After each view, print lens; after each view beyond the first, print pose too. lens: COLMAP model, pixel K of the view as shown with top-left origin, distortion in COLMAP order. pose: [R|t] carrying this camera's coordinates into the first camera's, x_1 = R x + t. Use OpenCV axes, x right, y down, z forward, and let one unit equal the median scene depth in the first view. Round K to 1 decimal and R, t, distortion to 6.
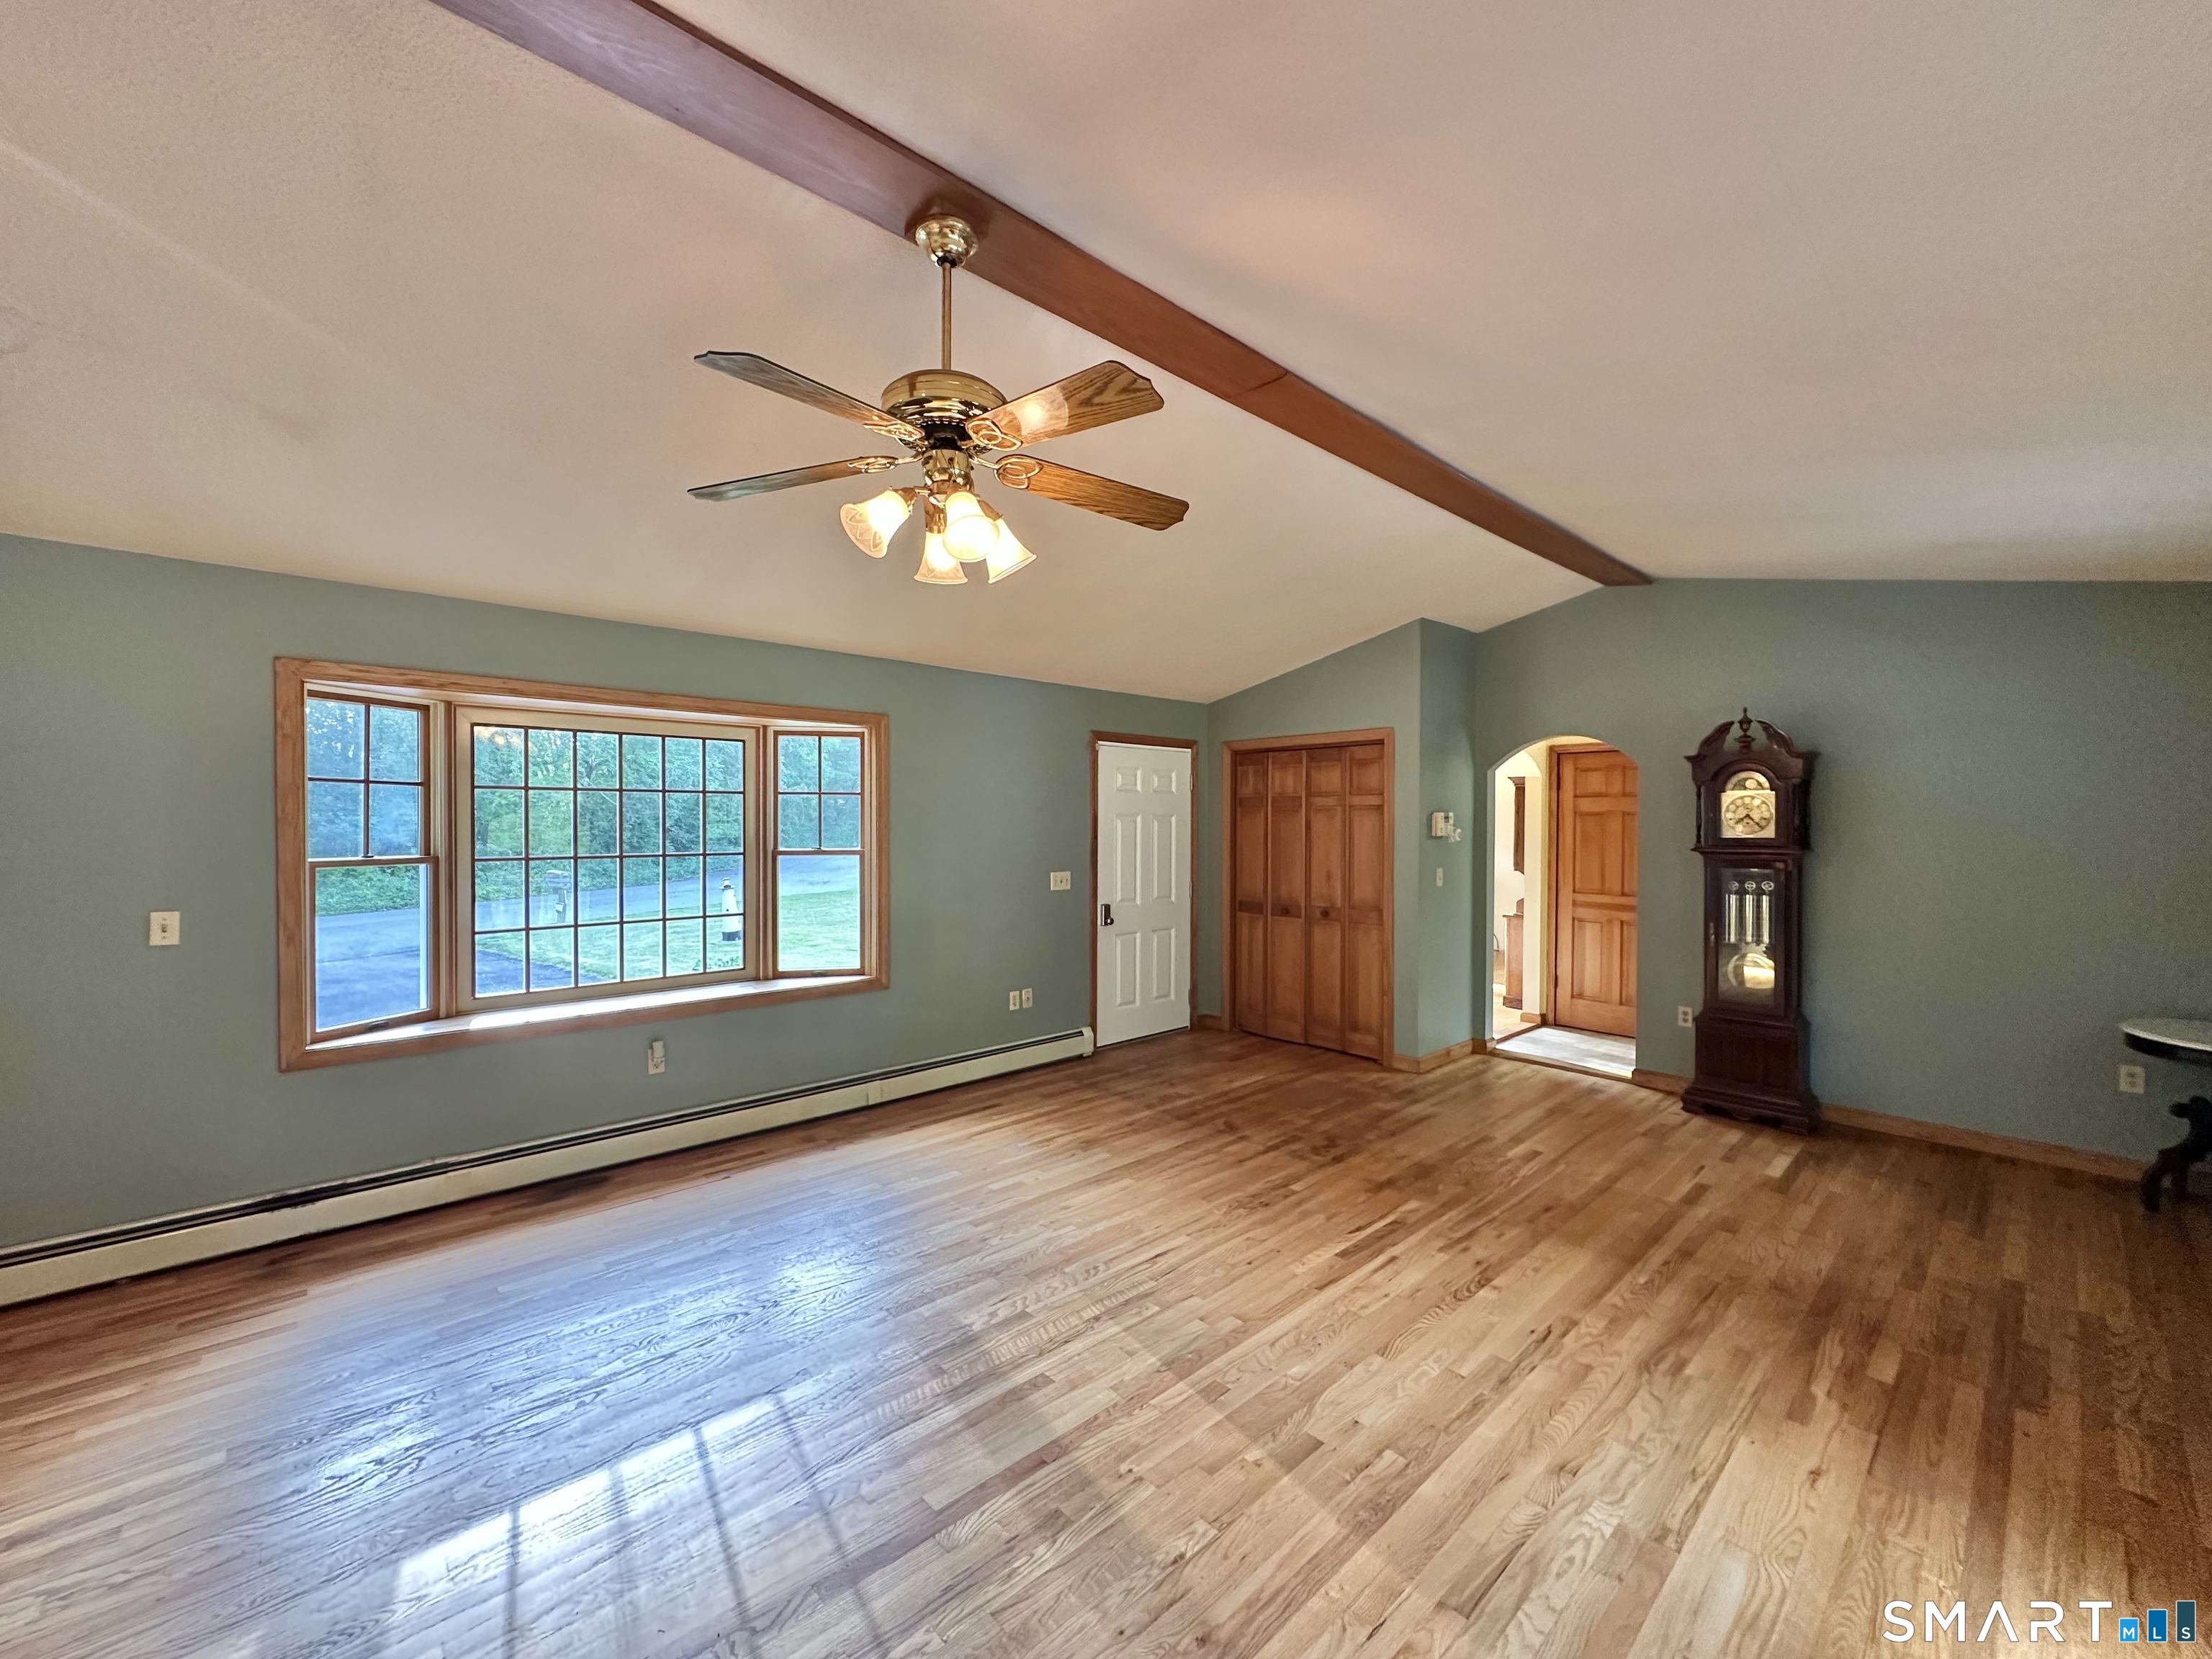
lens RADIAL K [[878.5, 0, 1103.6], [0, 878.5, 831.6], [0, 0, 1]] dist [-0.003327, 0.000343]
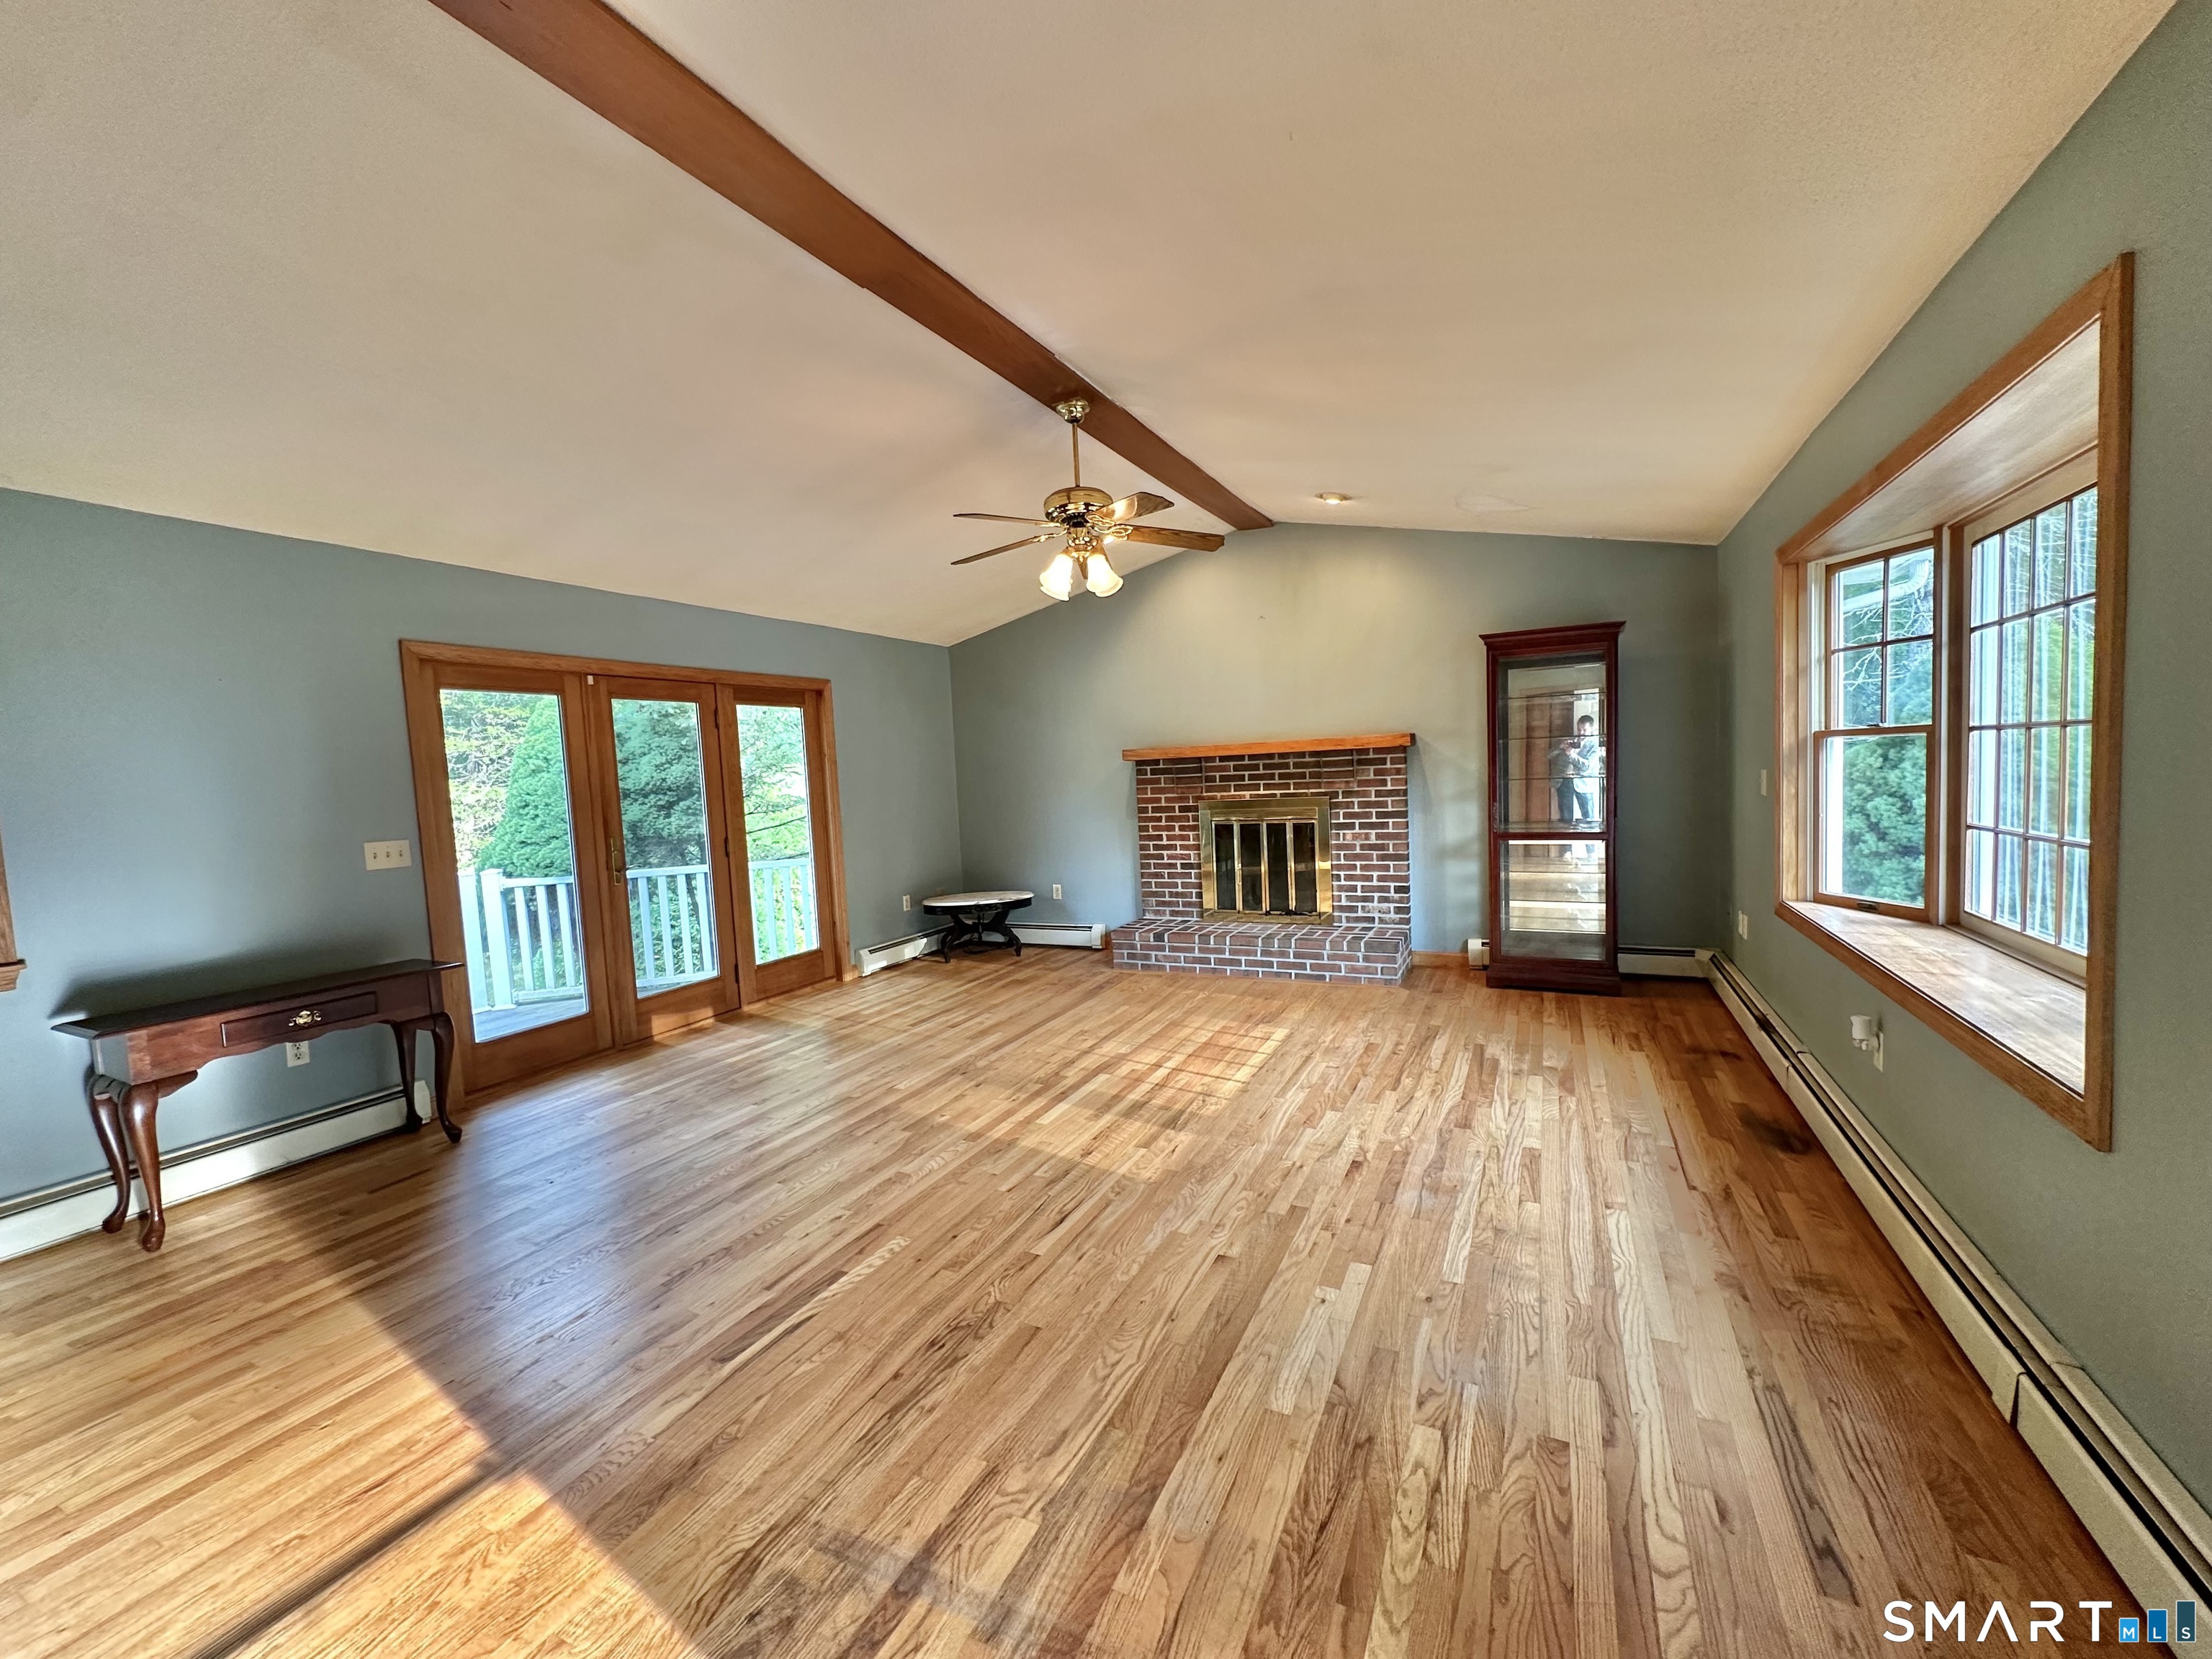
lens RADIAL K [[878.5, 0, 1107.6], [0, 878.5, 830.5], [0, 0, 1]] dist [-0.003327, 0.000343]
pose [[-0.932275, 0.066152, -0.355649, 0.303133], [0.043426, 0.996494, 0.071515, 0.042808], [0.359133, 0.051227, -0.931879, 1.816526]]
